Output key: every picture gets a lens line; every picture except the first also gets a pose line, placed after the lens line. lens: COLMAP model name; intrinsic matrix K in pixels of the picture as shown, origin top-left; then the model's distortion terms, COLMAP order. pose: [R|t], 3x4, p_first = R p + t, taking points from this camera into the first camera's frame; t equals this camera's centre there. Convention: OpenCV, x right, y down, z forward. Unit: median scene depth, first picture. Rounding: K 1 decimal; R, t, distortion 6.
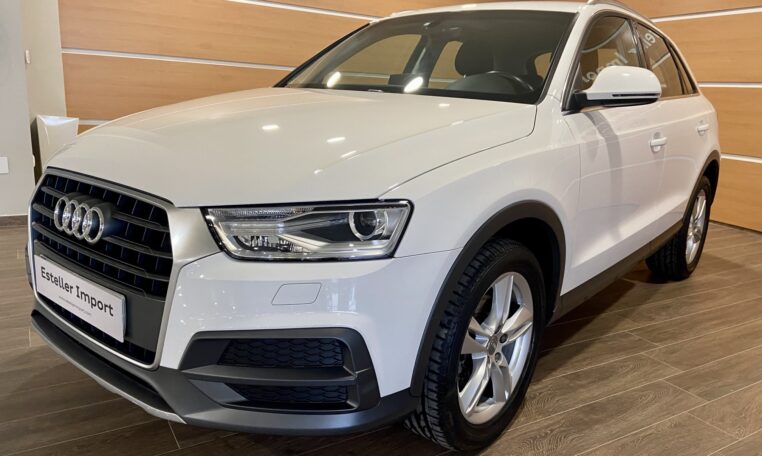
lens RADIAL K [[587.4, 0, 386.0], [0, 587.4, 229.5], [0, 0, 1]] dist [0.098072, -0.116656]
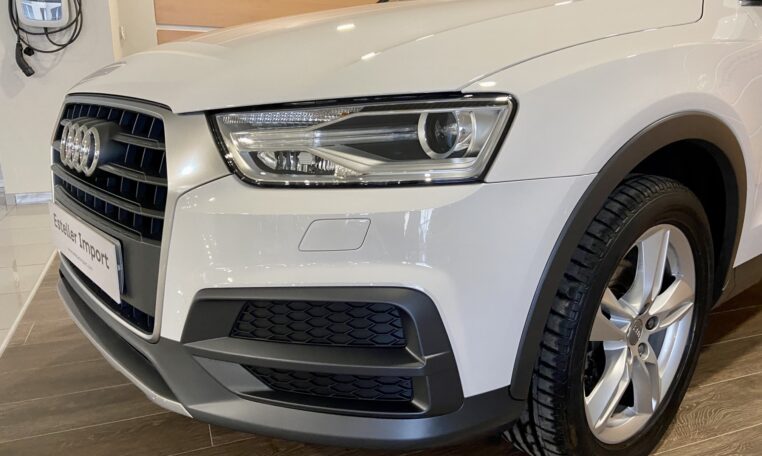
lens RADIAL K [[587.4, 0, 380.4], [0, 587.4, 229.4], [0, 0, 1]] dist [0.098072, -0.116656]
pose [[0.983290, 0.005584, -0.181958, 0.017434], [-0.003606, 0.999931, 0.011197, 0.085750], [0.182008, -0.010354, 0.983242, 0.322360]]
